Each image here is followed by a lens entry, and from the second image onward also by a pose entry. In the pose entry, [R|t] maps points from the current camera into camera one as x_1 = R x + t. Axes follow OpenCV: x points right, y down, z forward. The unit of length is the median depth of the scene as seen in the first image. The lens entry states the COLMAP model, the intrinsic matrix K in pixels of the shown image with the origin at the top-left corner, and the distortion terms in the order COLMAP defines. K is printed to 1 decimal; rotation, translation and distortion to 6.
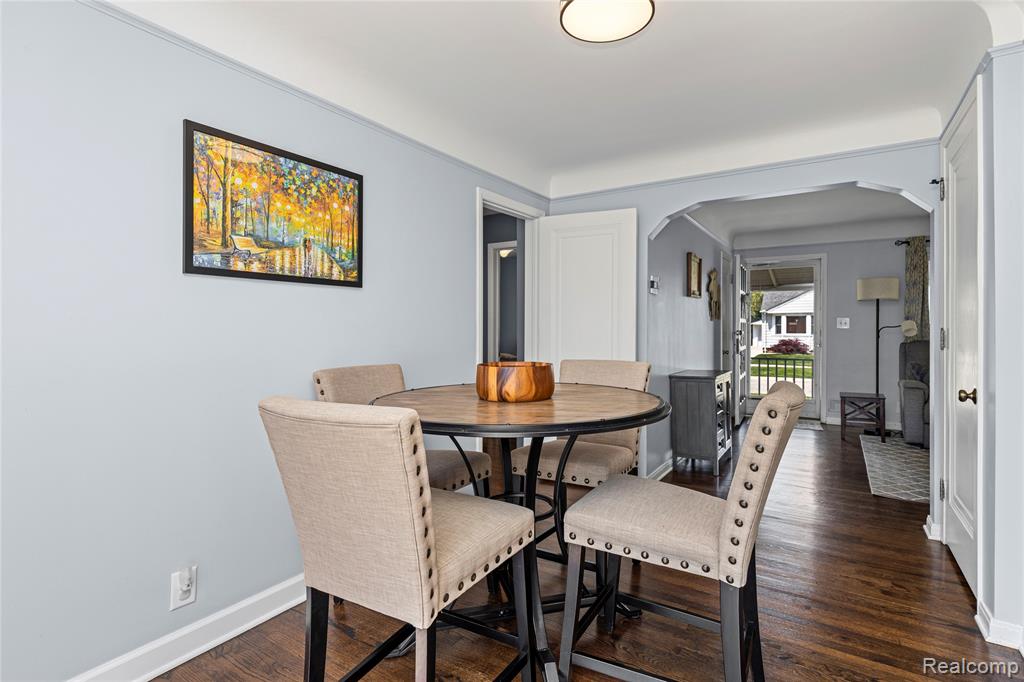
lens RADIAL K [[541.0, 0, 508.4], [0, 541.0, 326.5], [0, 0, 1]] dist [0.020493, -0.000016]
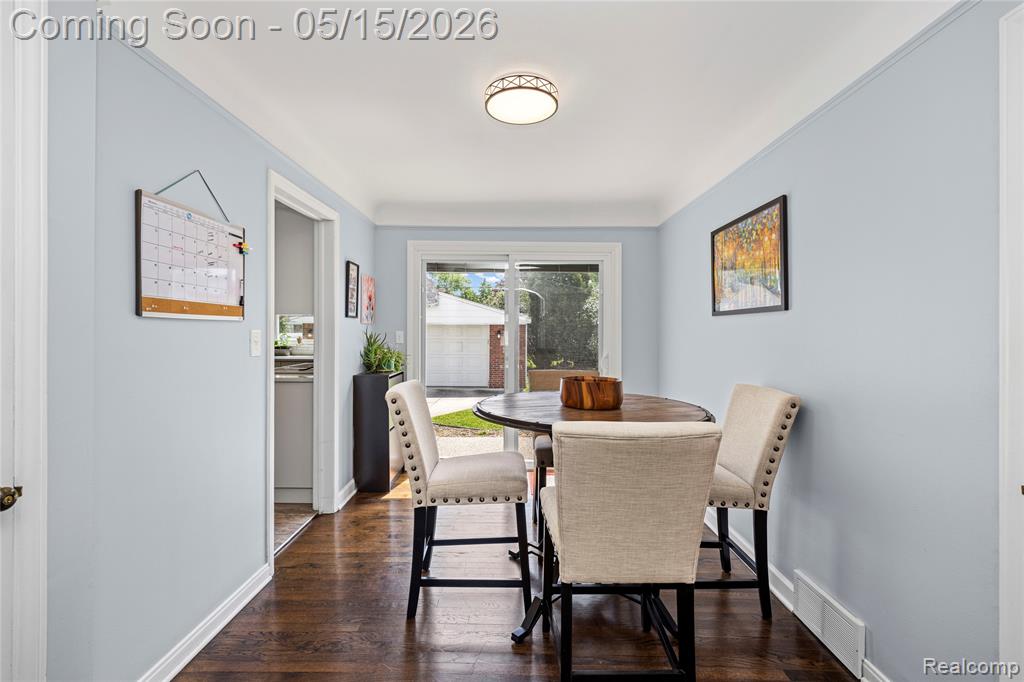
lens RADIAL K [[461.2, 0, 506.8], [0, 461.2, 331.3], [0, 0, 1]] dist [0.007673, 0.000440]
pose [[-0.866182, -0.002382, -0.499724, 0.598778], [-0.002196, 0.999997, -0.000960, -0.033964], [0.499725, 0.000266, -0.866184, 1.539206]]
